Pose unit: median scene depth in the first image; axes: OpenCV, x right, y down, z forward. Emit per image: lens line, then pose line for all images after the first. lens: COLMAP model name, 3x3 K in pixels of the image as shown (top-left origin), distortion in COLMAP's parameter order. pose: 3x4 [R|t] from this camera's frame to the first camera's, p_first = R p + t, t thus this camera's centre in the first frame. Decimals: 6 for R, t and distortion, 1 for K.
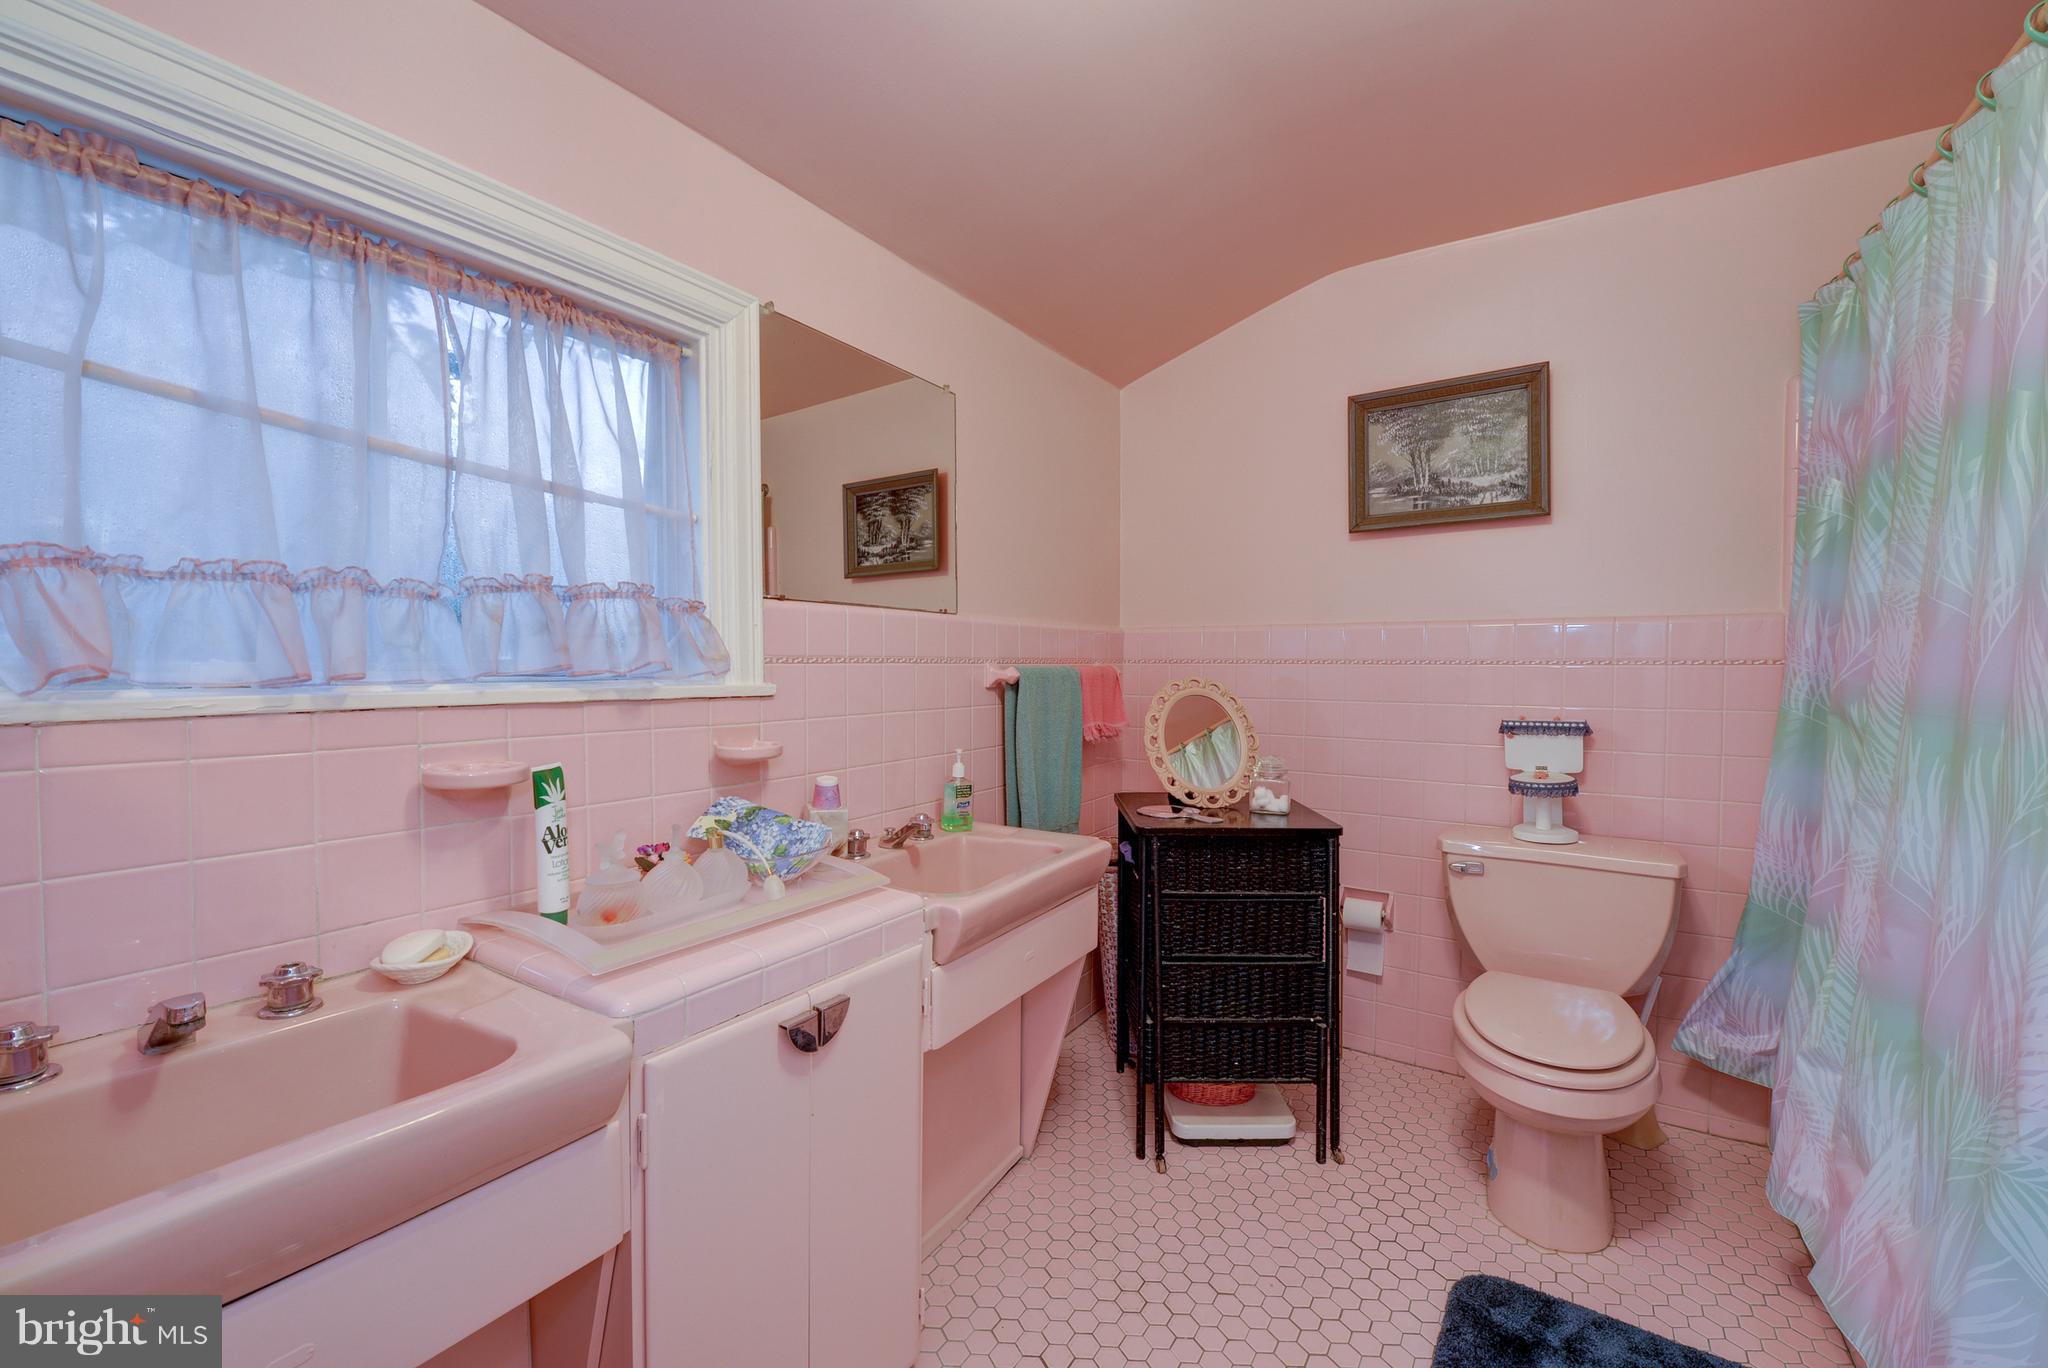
lens RADIAL K [[824.9, 0, 1024.0], [0, 824.9, 684.0], [0, 0, 1]] dist [0.001485, -0.009092]
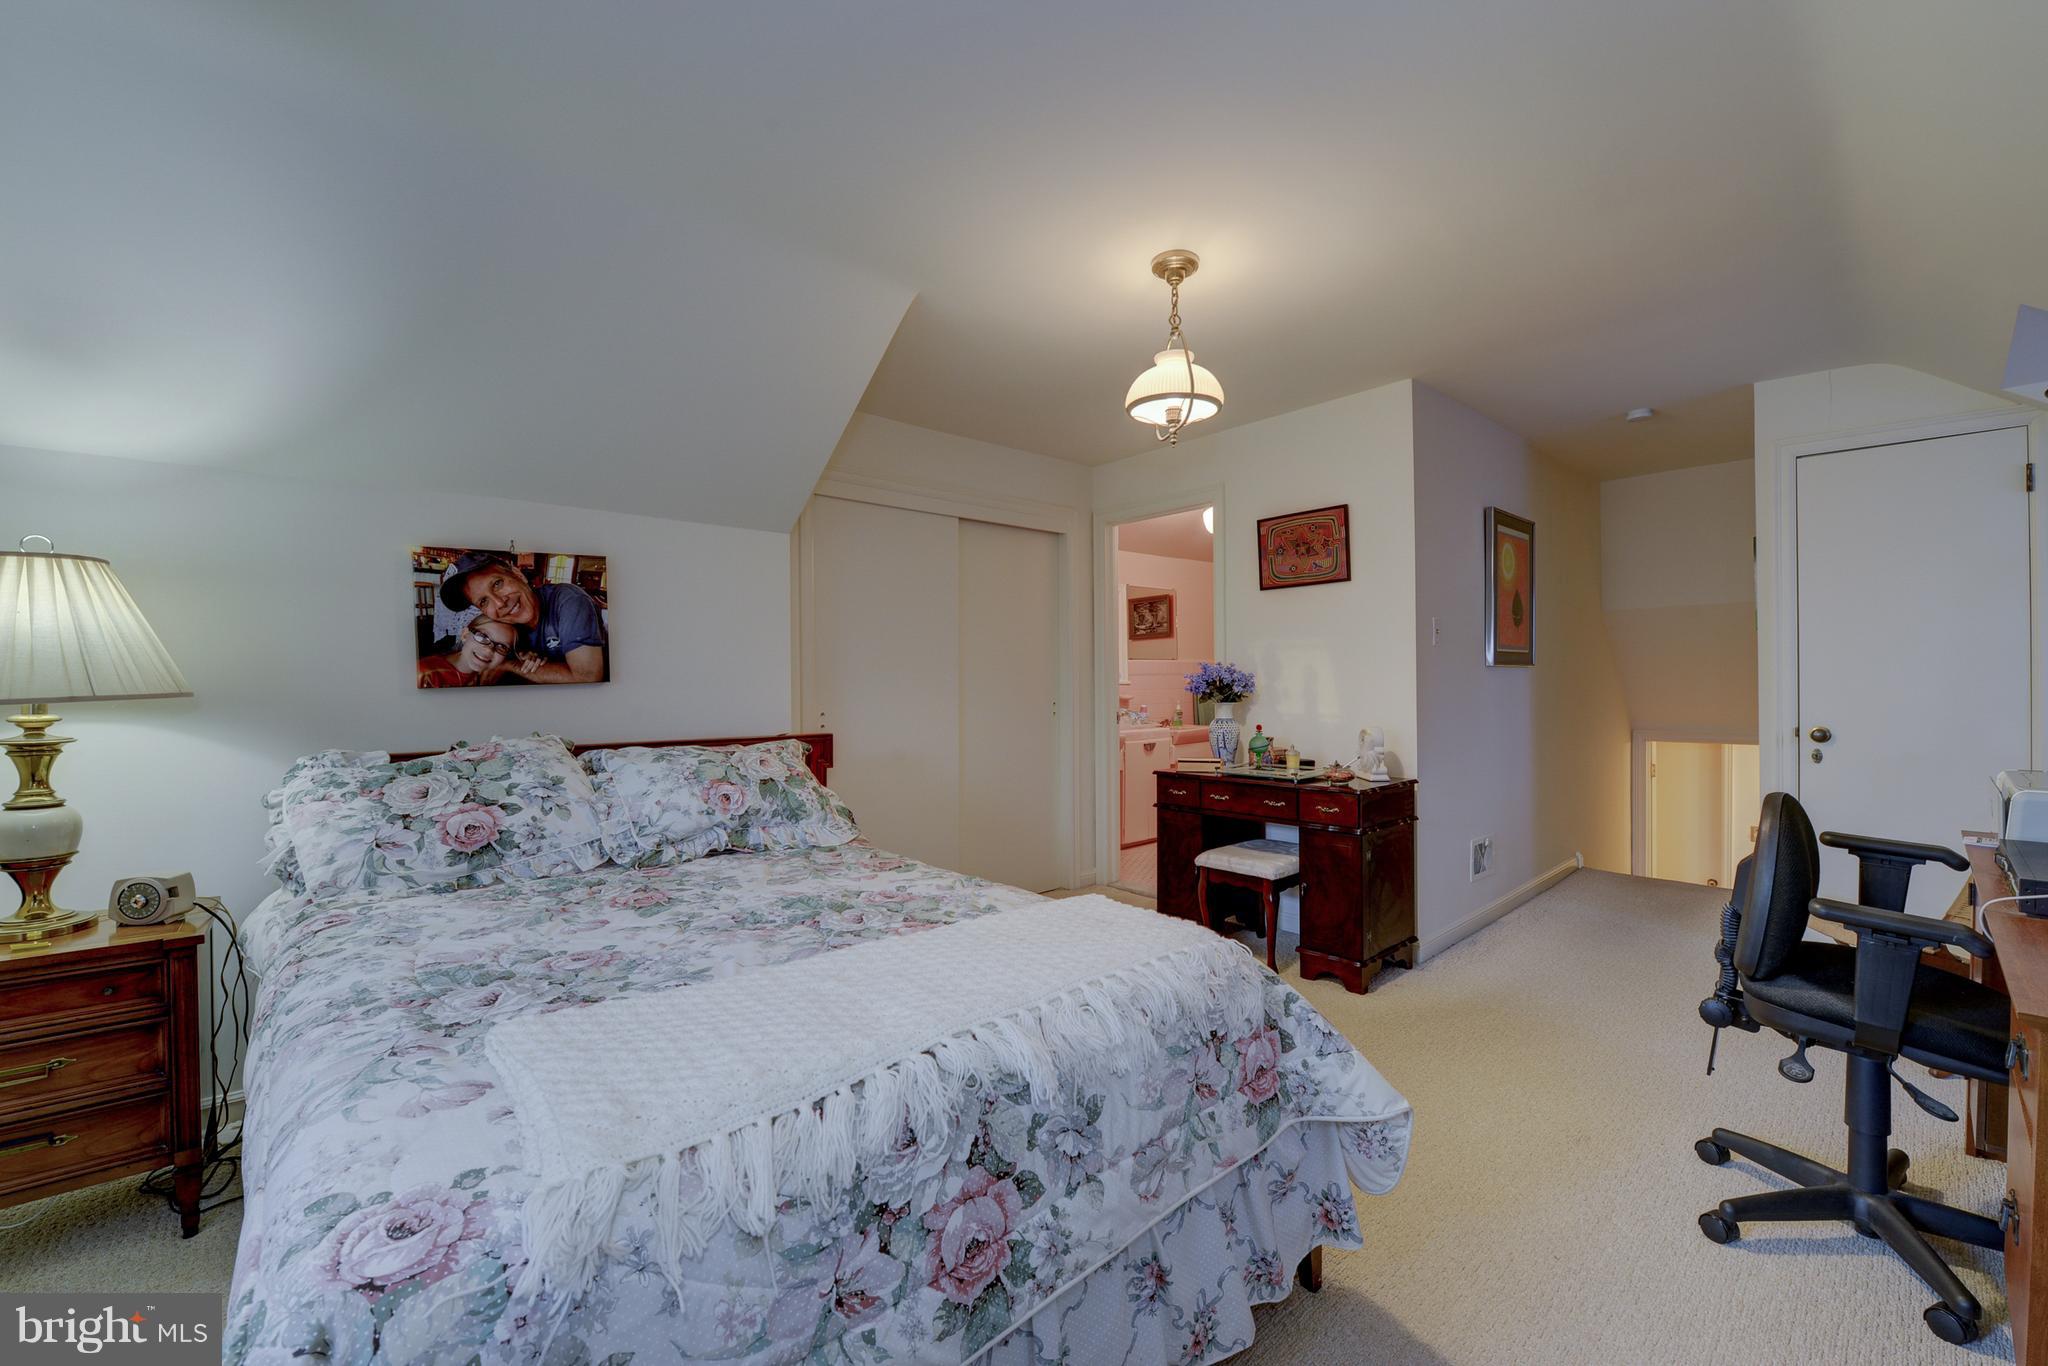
lens RADIAL K [[824.9, 0, 1024.0], [0, 824.9, 683.0], [0, 0, 1]] dist [0.001485, -0.009092]
pose [[0.964618, -0.006924, -0.263559, 0.115323], [0.002450, 0.999847, -0.017304, 0.036538], [0.263639, 0.016046, 0.964488, -1.381539]]
